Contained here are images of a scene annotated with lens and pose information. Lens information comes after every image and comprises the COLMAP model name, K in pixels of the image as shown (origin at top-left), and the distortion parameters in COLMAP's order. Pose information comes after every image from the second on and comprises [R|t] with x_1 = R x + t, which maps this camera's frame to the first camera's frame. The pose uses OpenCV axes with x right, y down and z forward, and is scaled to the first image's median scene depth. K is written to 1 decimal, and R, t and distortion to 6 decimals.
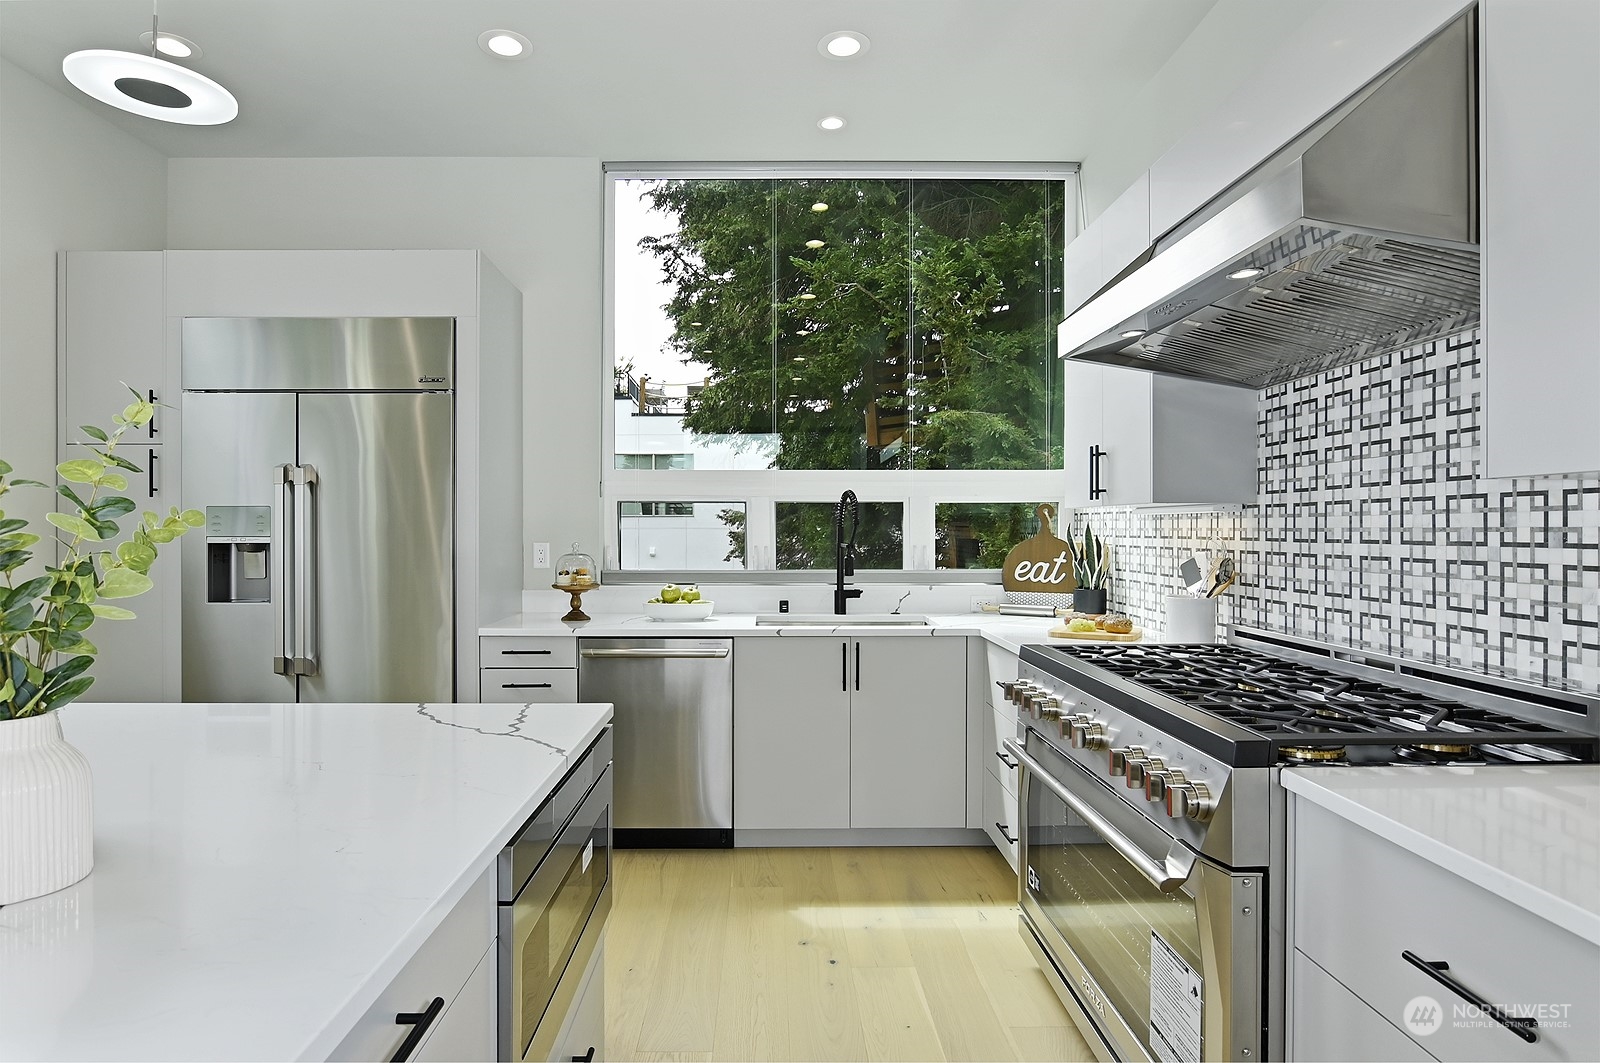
lens RADIAL K [[850.3, 0, 793.6], [0, 850.3, 532.1], [0, 0, 1]] dist [-0.006551, -0.001103]
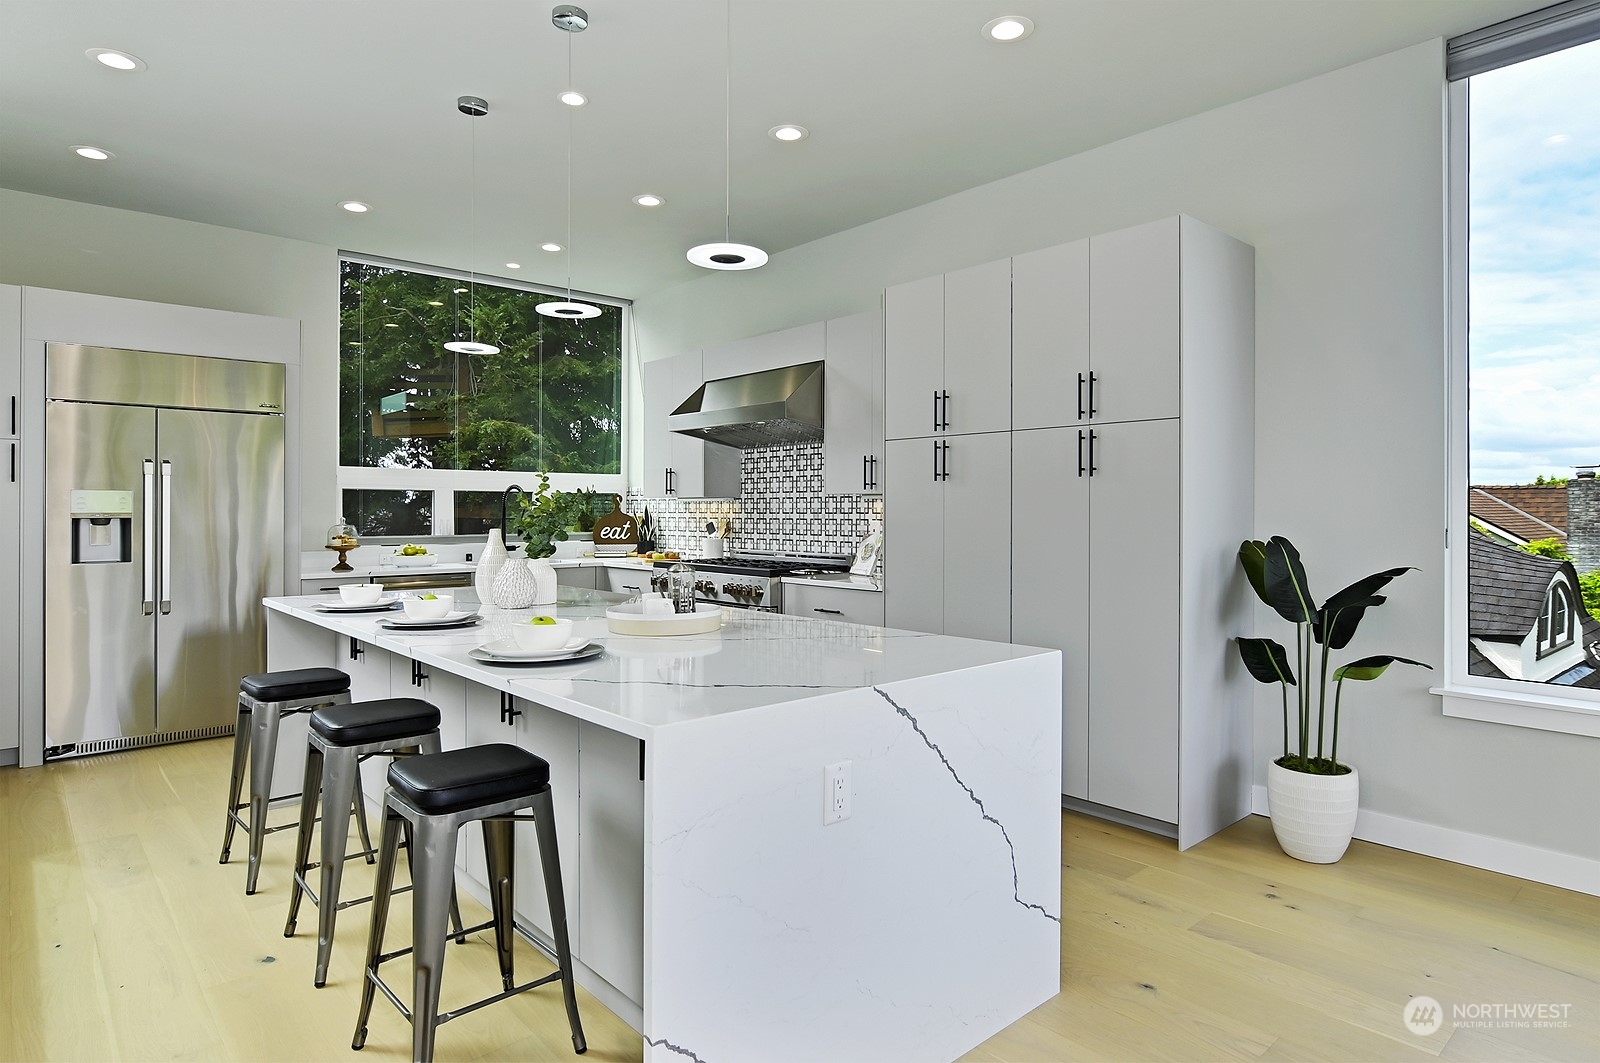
lens RADIAL K [[905.5, 0, 797.3], [0, 905.5, 520.3], [0, 0, 1]] dist [-0.016035, 0.001708]
pose [[0.760547, -0.006577, 0.649249, -0.938496], [0.001628, 0.999965, 0.008222, 0.008705], [-0.649280, -0.005196, 0.760531, -0.982318]]
